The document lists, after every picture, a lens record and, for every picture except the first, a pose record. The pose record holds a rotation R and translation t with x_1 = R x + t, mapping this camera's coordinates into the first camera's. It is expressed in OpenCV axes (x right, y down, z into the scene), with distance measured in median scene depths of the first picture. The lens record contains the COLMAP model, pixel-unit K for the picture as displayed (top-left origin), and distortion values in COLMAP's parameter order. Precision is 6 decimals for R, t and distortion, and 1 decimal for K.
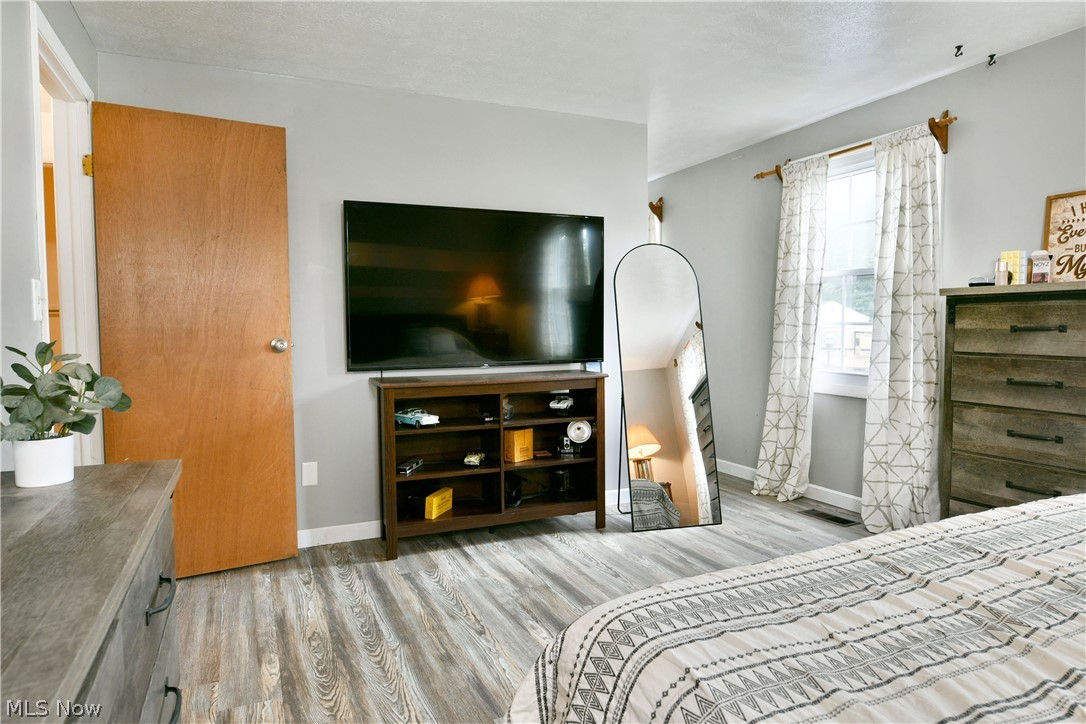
lens RADIAL K [[659.3, 0, 540.4], [0, 659.3, 358.3], [0, 0, 1]] dist [-0.010687, -0.005772]
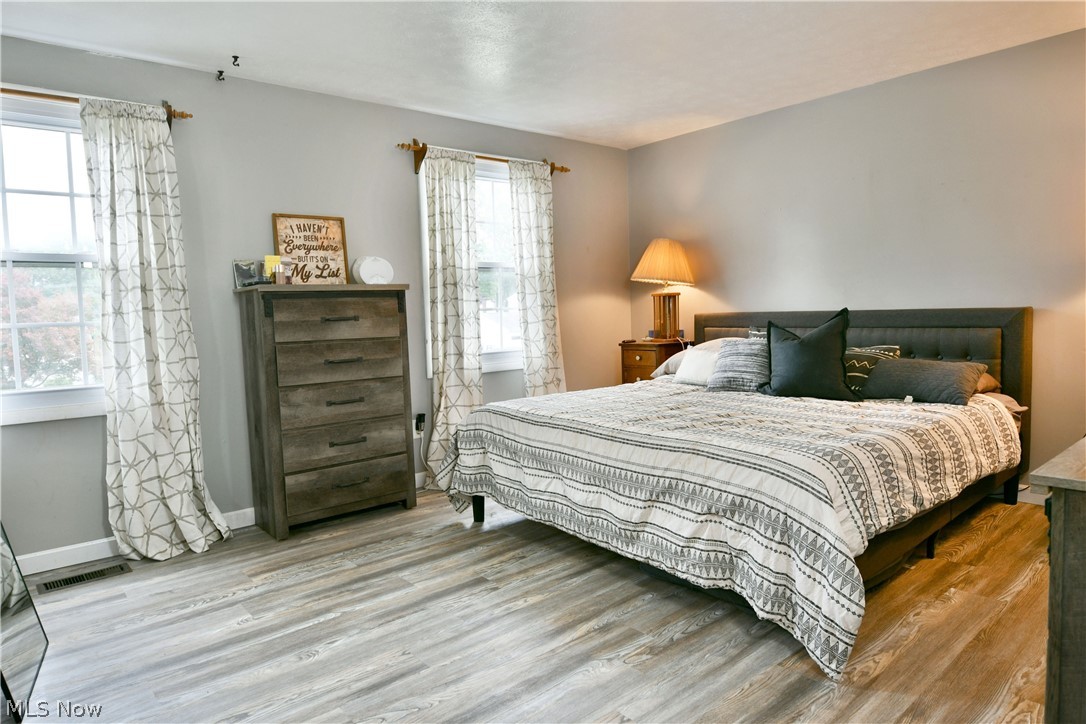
lens RADIAL K [[660.4, 0, 552.2], [0, 660.4, 363.3], [0, 0, 1]] dist [-0.011220, -0.004531]
pose [[-0.290233, -0.059443, 0.955108, -0.579874], [0.085695, 0.992445, 0.087807, -0.034147], [-0.953111, 0.107332, -0.282946, 0.906940]]
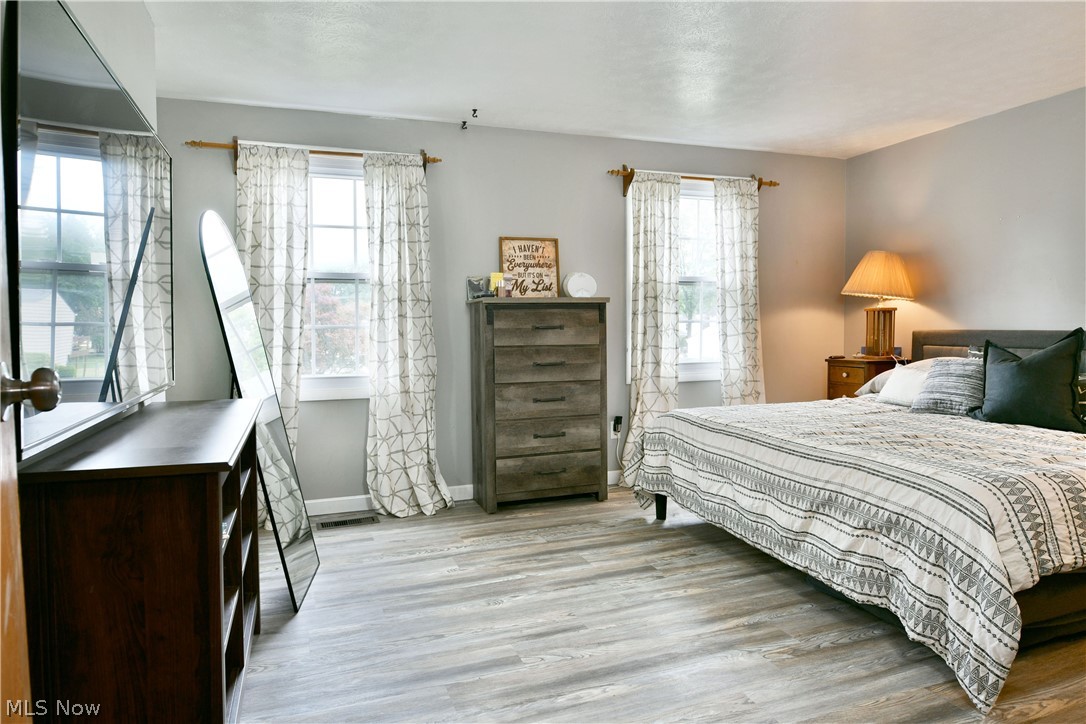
lens RADIAL K [[659.3, 0, 540.4], [0, 659.3, 358.3], [0, 0, 1]] dist [-0.010687, -0.005772]
pose [[0.070022, -0.041482, 0.996683, -0.695258], [0.064636, 0.997224, 0.036964, -0.029555], [-0.995449, 0.061833, 0.072509, 0.845226]]
